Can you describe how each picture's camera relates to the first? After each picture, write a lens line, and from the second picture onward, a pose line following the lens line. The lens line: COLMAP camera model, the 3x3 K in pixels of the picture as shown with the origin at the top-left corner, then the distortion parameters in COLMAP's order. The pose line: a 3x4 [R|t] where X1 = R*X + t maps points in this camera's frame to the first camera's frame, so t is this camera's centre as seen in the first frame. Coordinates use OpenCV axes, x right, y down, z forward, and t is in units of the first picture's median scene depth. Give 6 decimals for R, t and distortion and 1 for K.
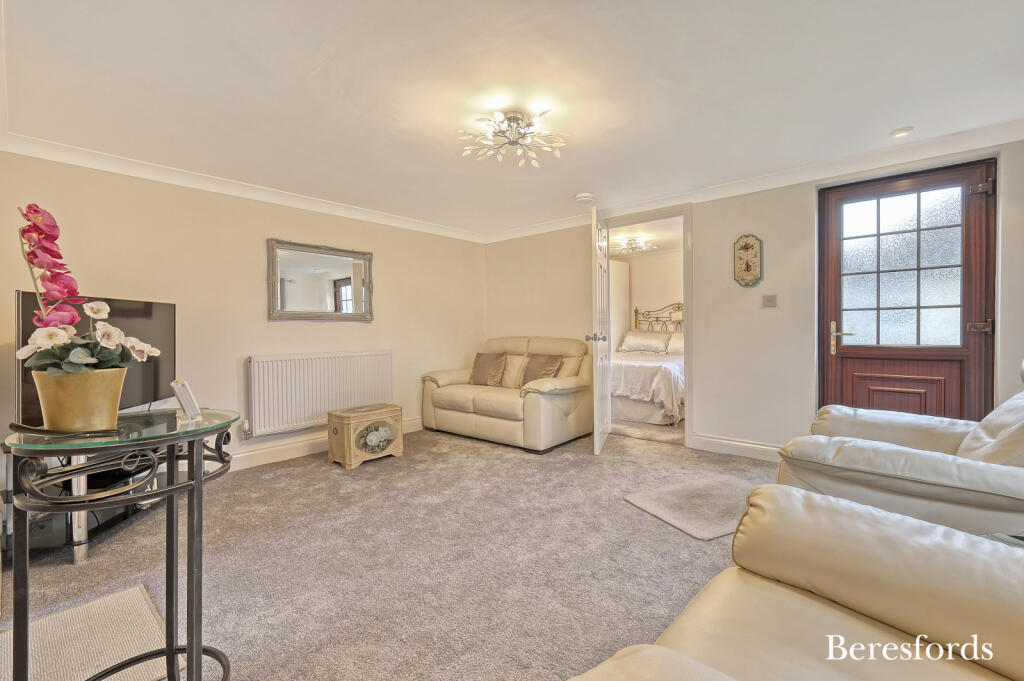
lens RADIAL K [[446.1, 0, 507.1], [0, 446.1, 327.9], [0, 0, 1]] dist [-0.000817, -0.000082]
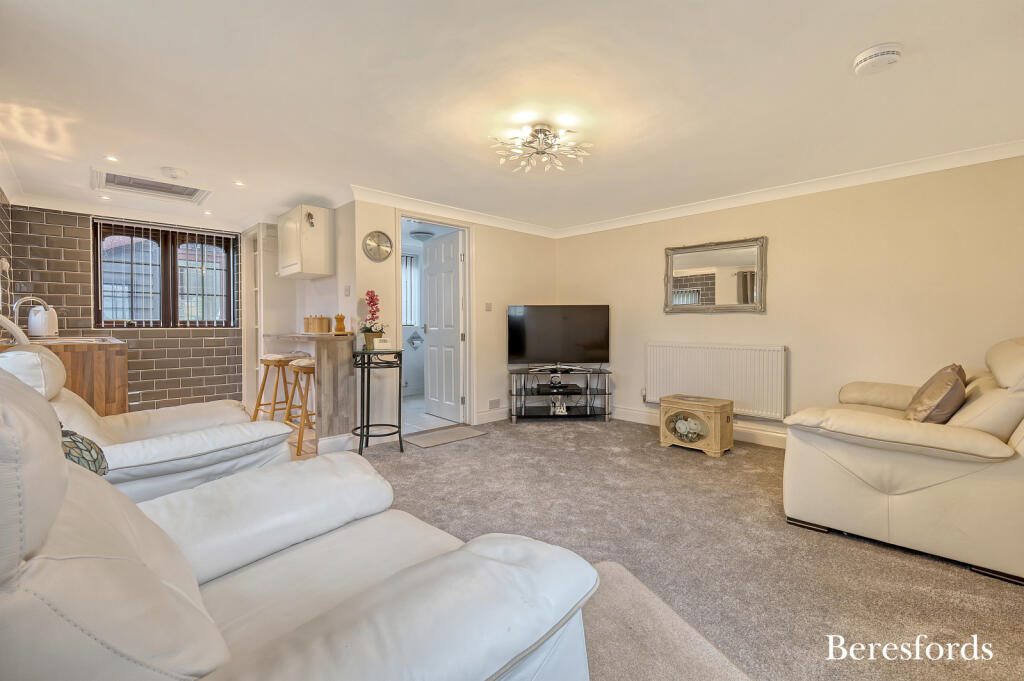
lens RADIAL K [[446.1, 0, 507.1], [0, 446.1, 327.9], [0, 0, 1]] dist [-0.000817, -0.000082]
pose [[-0.090411, 0.022424, -0.995652, 0.767433], [-0.002970, 0.999736, 0.022786, -0.004748], [0.995900, 0.005017, -0.090321, 0.685895]]
